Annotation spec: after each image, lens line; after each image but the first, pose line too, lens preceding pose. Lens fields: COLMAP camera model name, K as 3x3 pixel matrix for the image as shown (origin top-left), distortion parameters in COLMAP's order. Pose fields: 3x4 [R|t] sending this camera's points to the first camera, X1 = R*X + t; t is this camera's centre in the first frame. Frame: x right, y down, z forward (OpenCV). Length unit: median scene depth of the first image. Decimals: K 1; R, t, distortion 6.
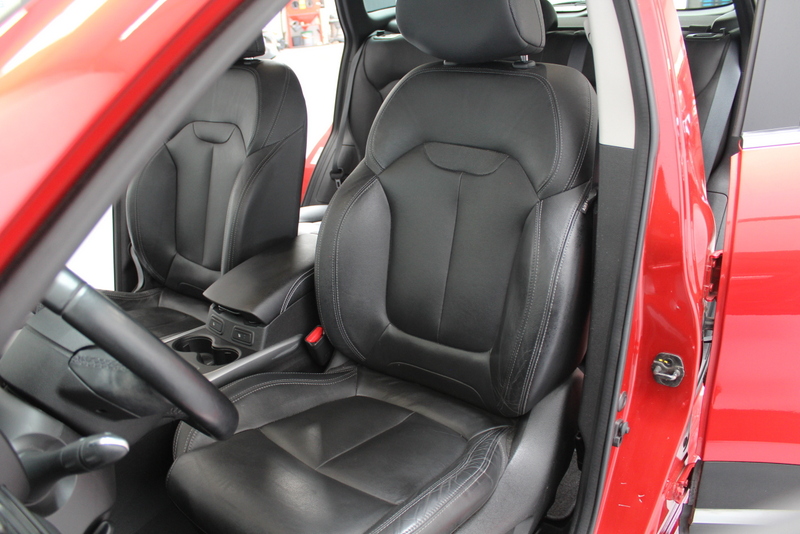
lens RADIAL K [[665.5, 0, 400.0], [0, 665.5, 267.0], [0, 0, 1]] dist [-0.162090, 0.137831]
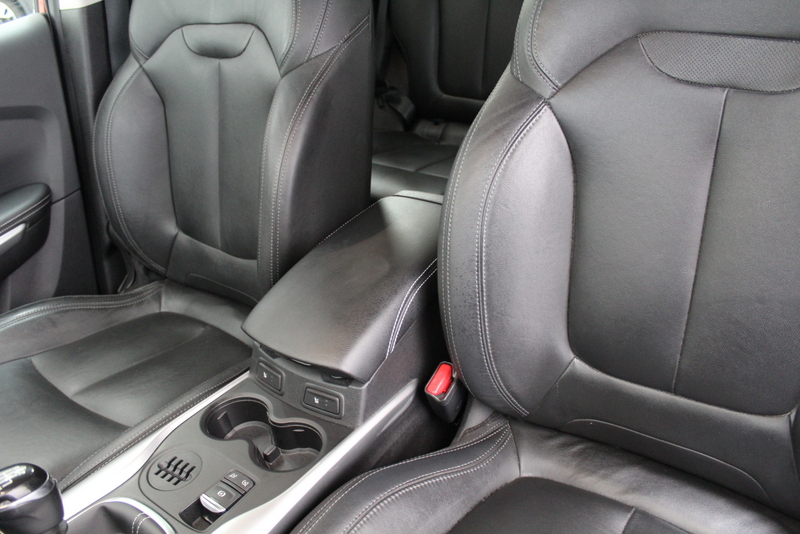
lens RADIAL K [[665.5, 0, 400.0], [0, 665.5, 267.0], [0, 0, 1]] dist [-0.162090, 0.137831]
pose [[0.997048, -0.076563, 0.005750, -0.165354], [0.074891, 0.986311, 0.146906, -0.089121], [-0.016918, -0.146042, 0.989134, 0.446206]]
